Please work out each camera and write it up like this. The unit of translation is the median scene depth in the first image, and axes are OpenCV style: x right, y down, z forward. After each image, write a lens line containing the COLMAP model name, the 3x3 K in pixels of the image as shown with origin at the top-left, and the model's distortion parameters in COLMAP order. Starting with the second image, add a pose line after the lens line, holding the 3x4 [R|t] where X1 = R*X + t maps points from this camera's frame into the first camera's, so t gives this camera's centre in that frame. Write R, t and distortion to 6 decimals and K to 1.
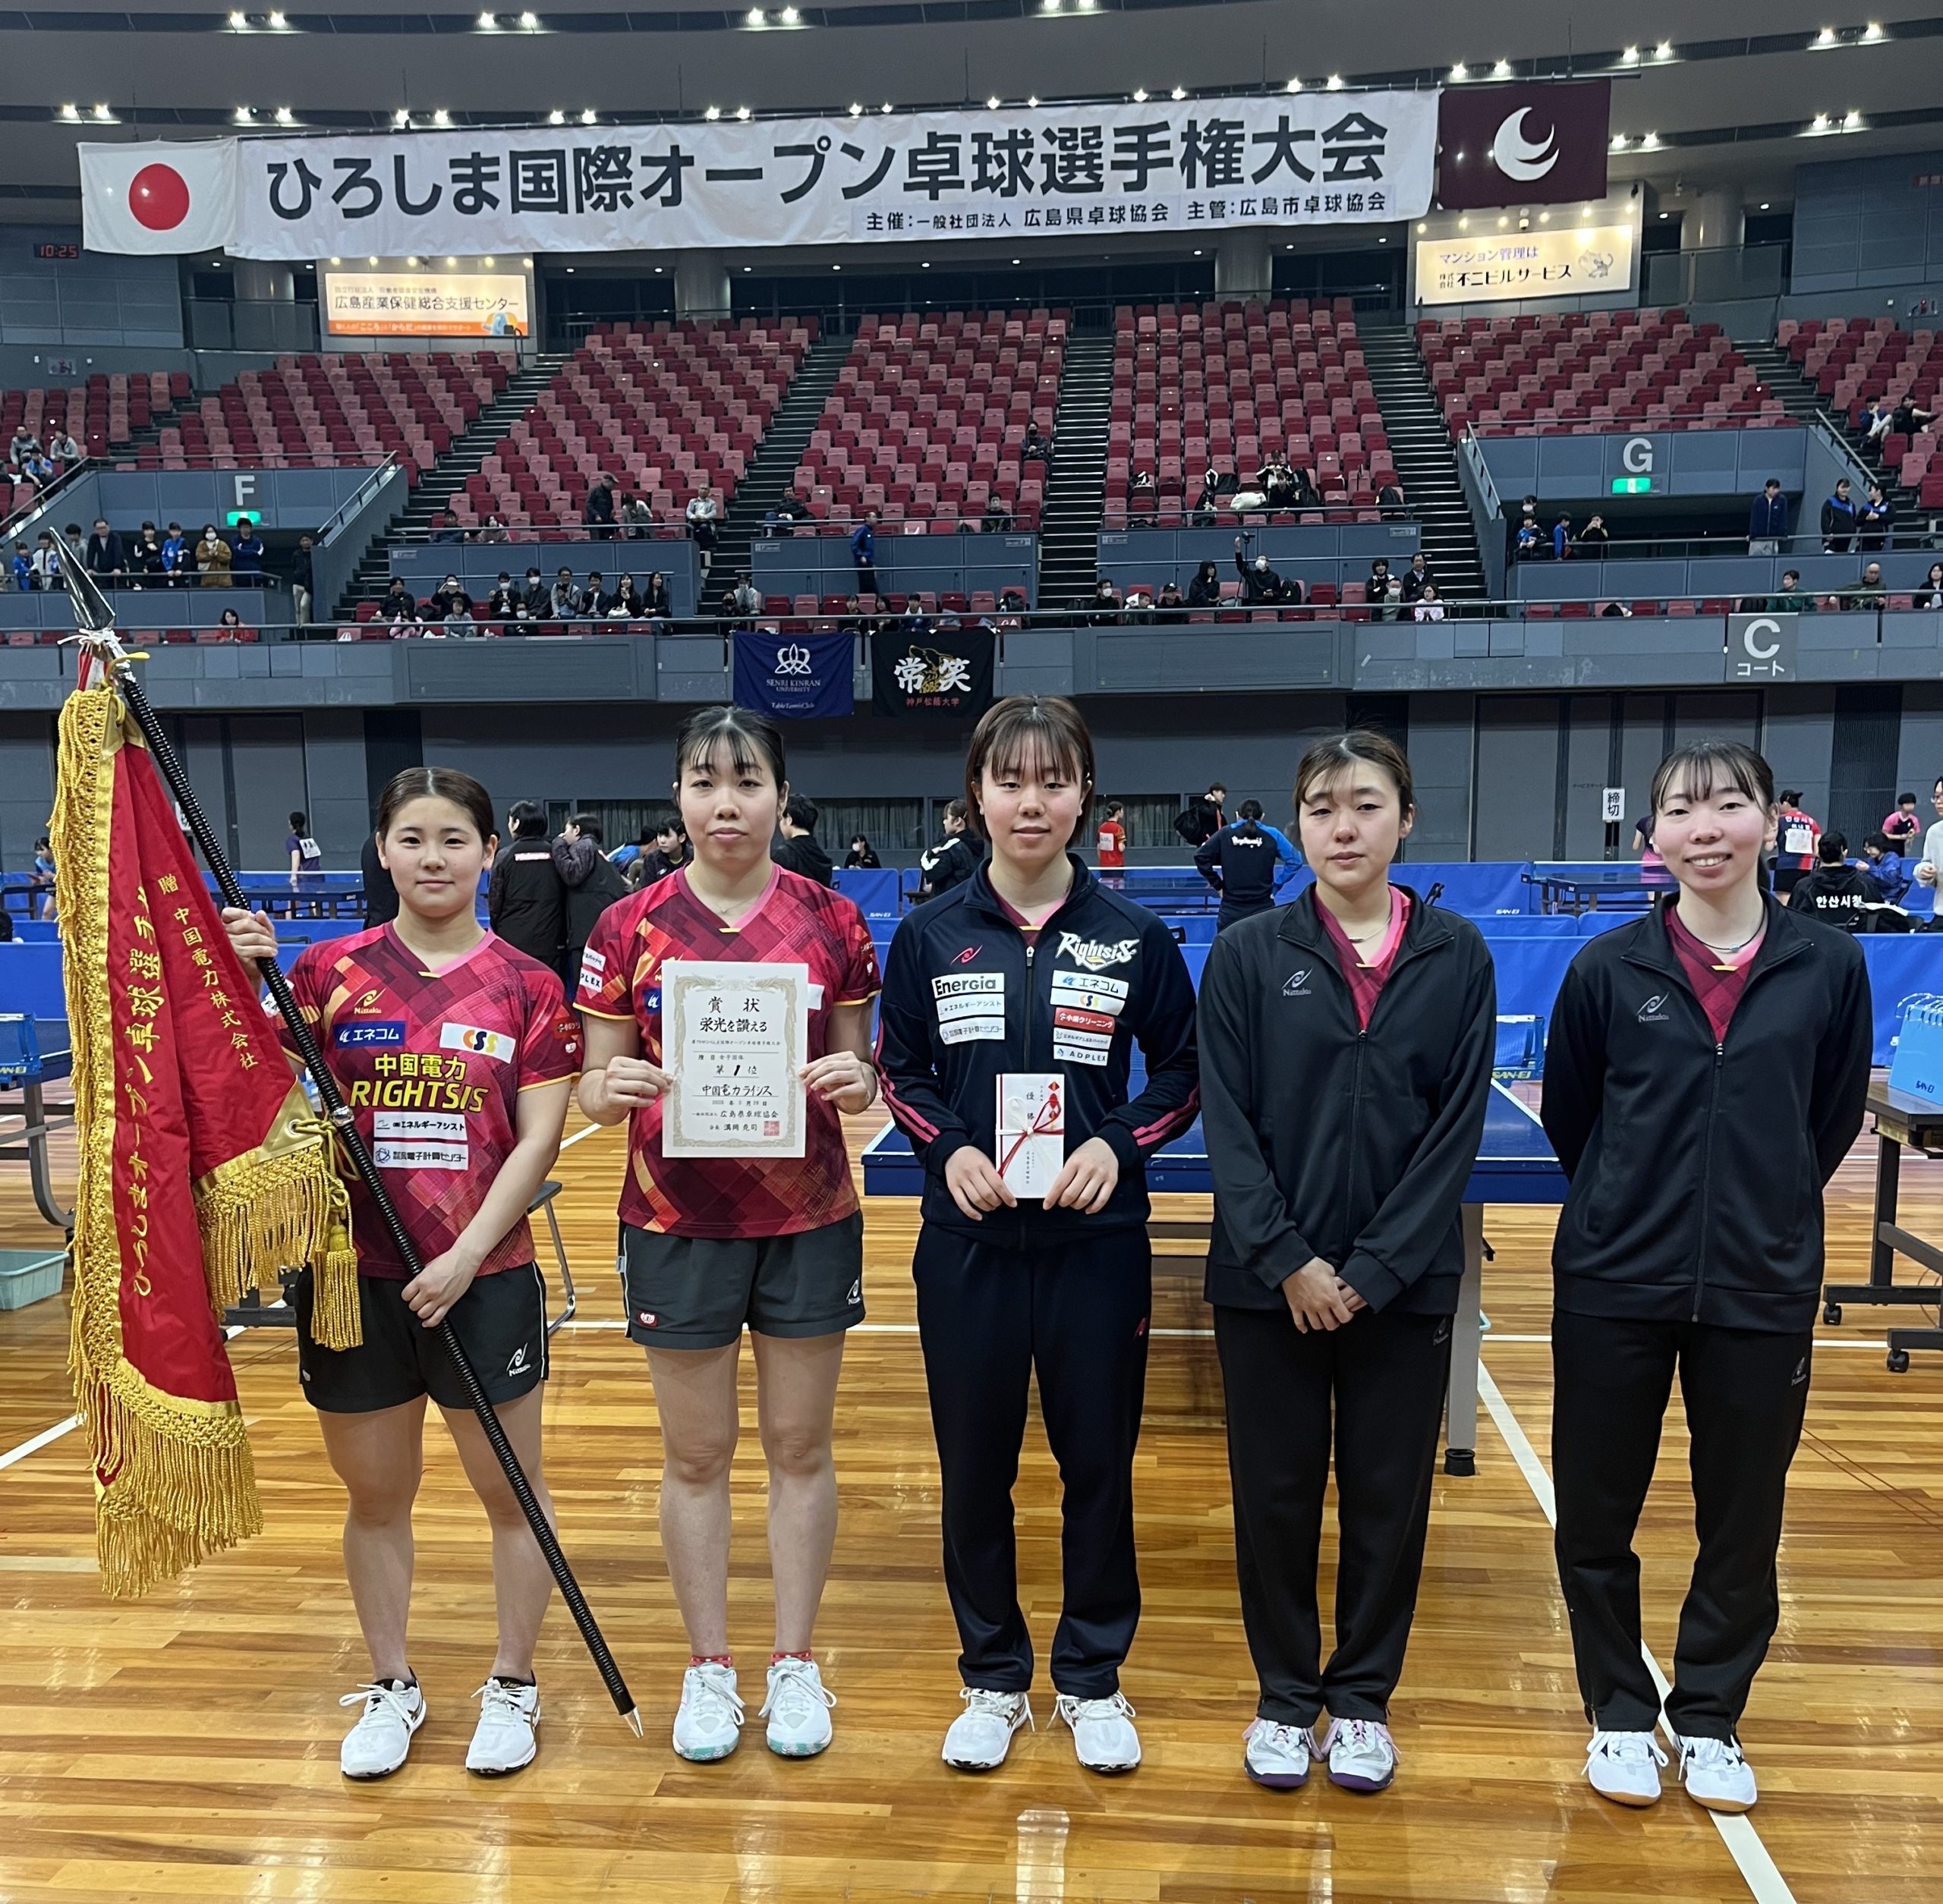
lens RADIAL K [[1990.7, 0, 945.1], [0, 1990.7, 1092.1], [0, 0, 1]] dist [0.033480, 0.000000]
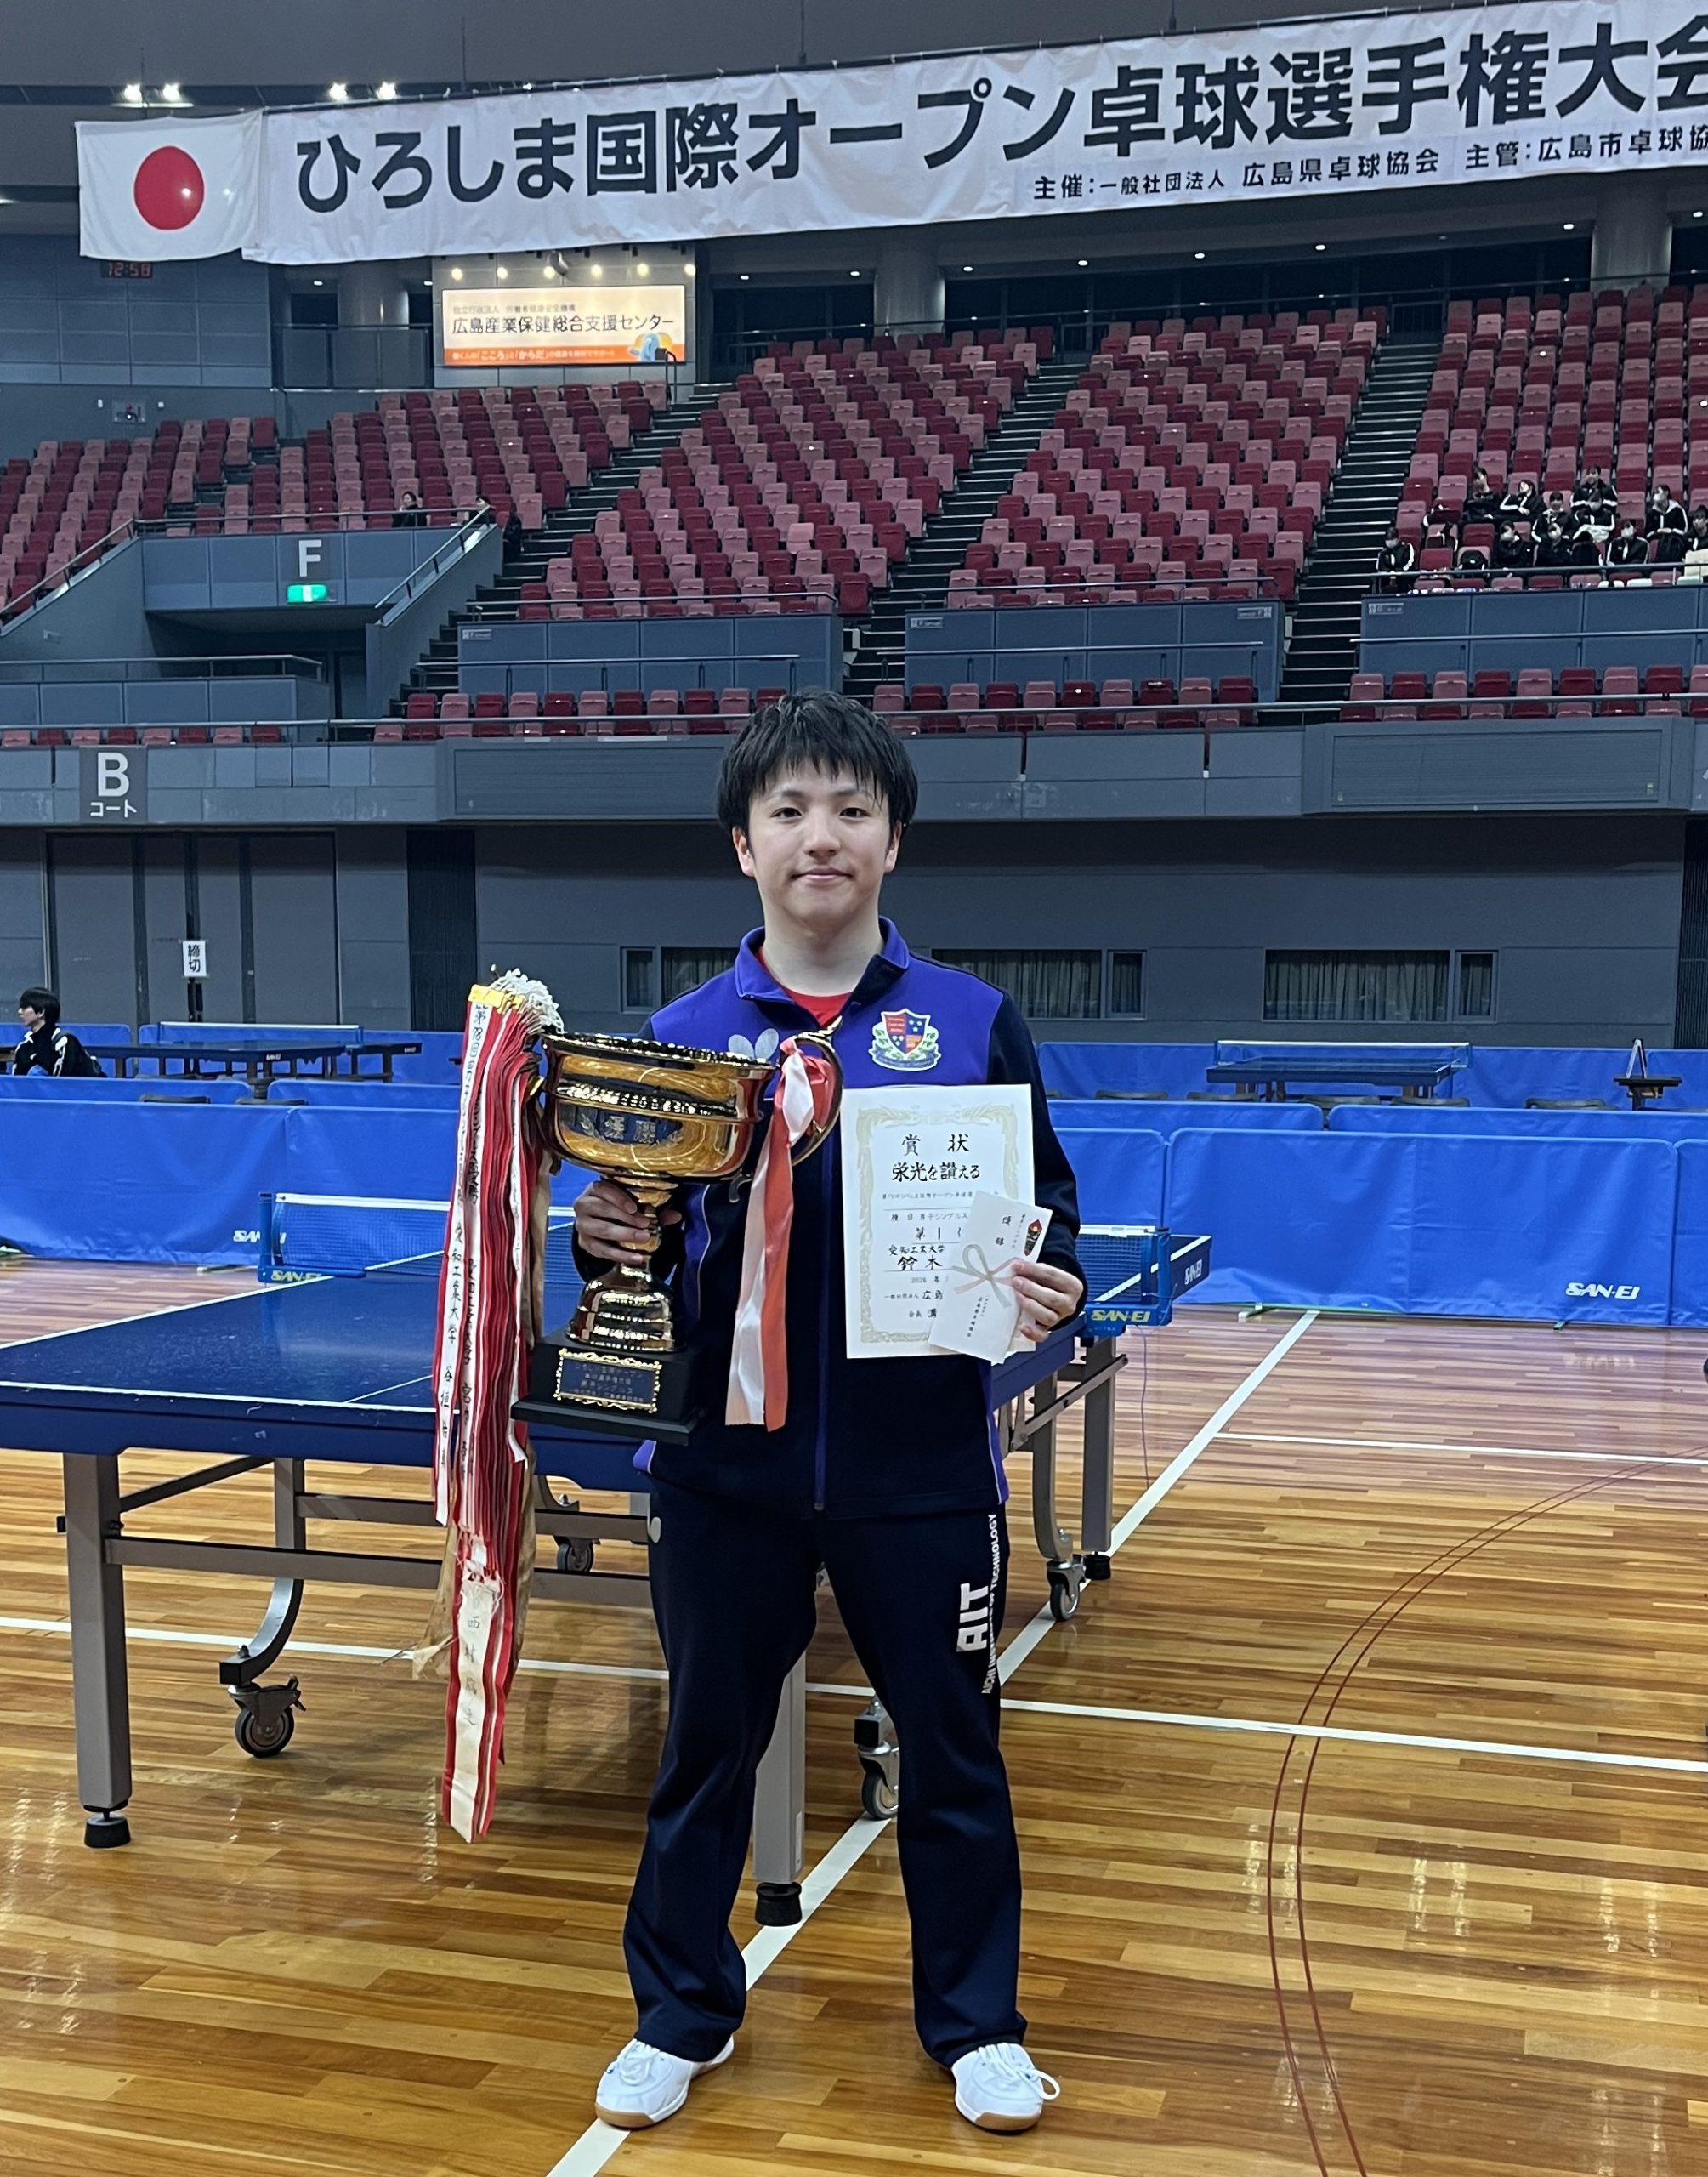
lens RADIAL K [[2555.5, 0, 859.5], [0, 2555.5, 1326.2], [0, 0, 1]] dist [0.036514, 0.000000]
pose [[0.985009, 0.041588, -0.167418, 0.074685], [-0.042372, 0.999101, -0.001114, -0.000092], [0.167221, 0.008191, 0.985885, 0.030033]]
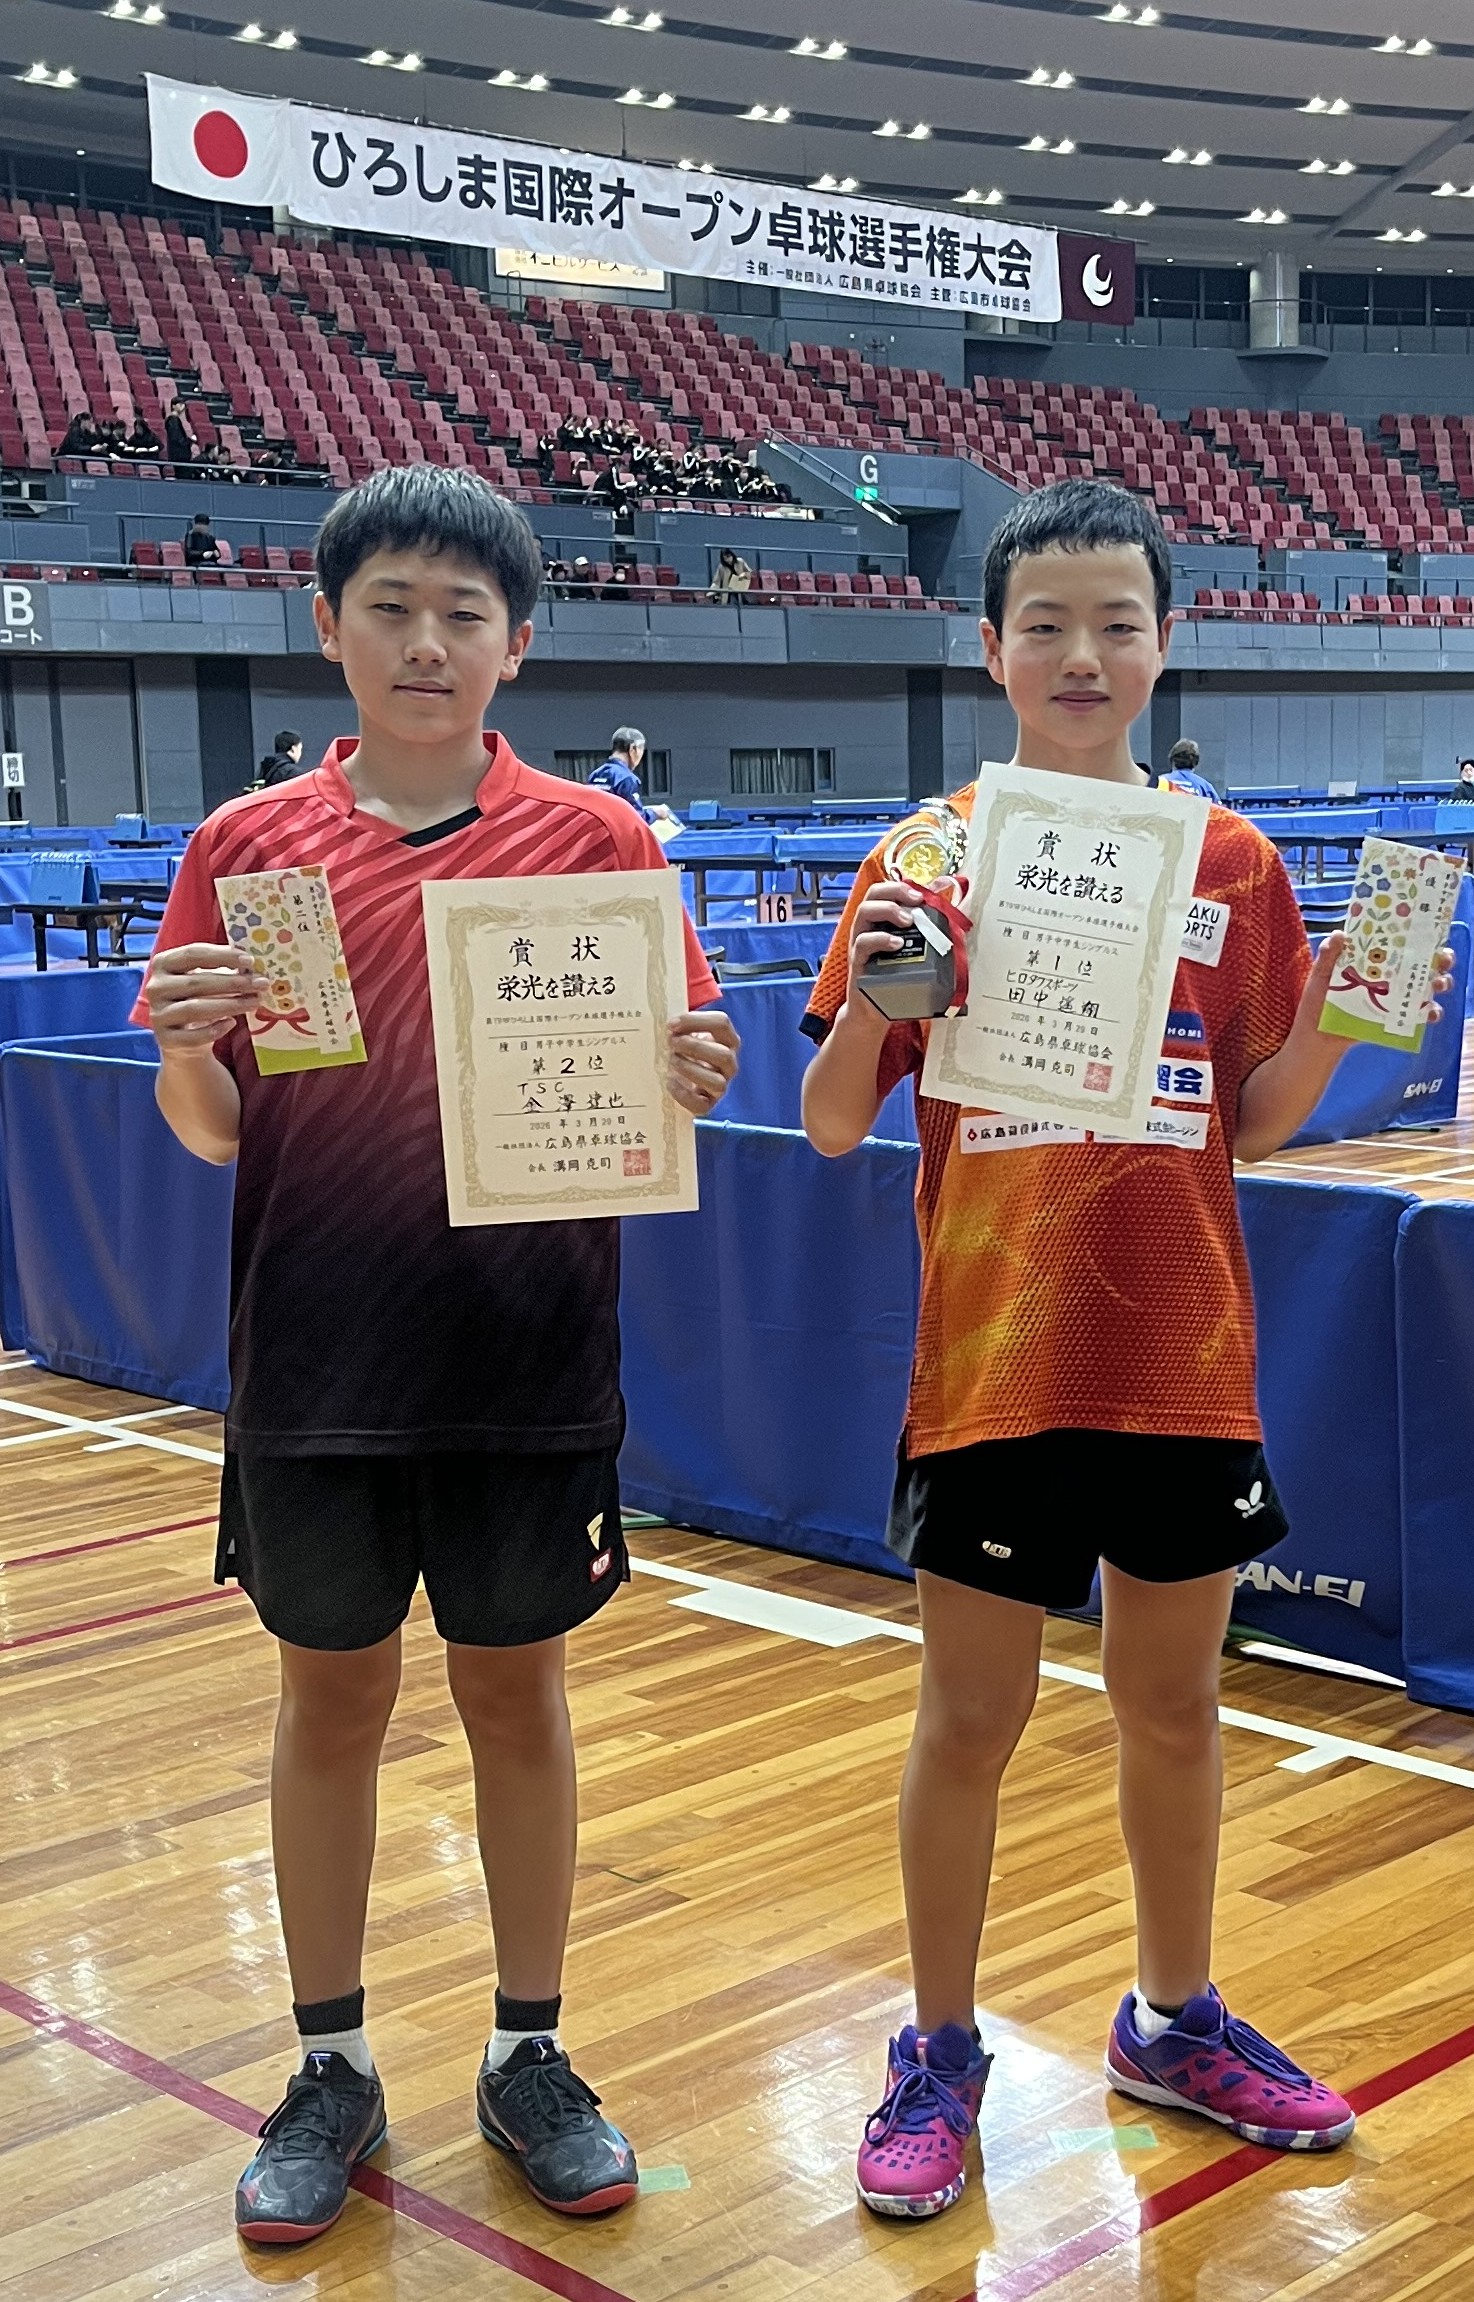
lens RADIAL K [[3098.5, 0, 846.7], [0, 3098.5, 1234.5], [0, 0, 1]] dist [0.042329, 0.000000]
pose [[0.633196, -0.117950, 0.764952, -1.453412], [0.120985, 0.991255, 0.052698, 0.047896], [-0.764477, 0.059180, 0.641928, -0.201951]]
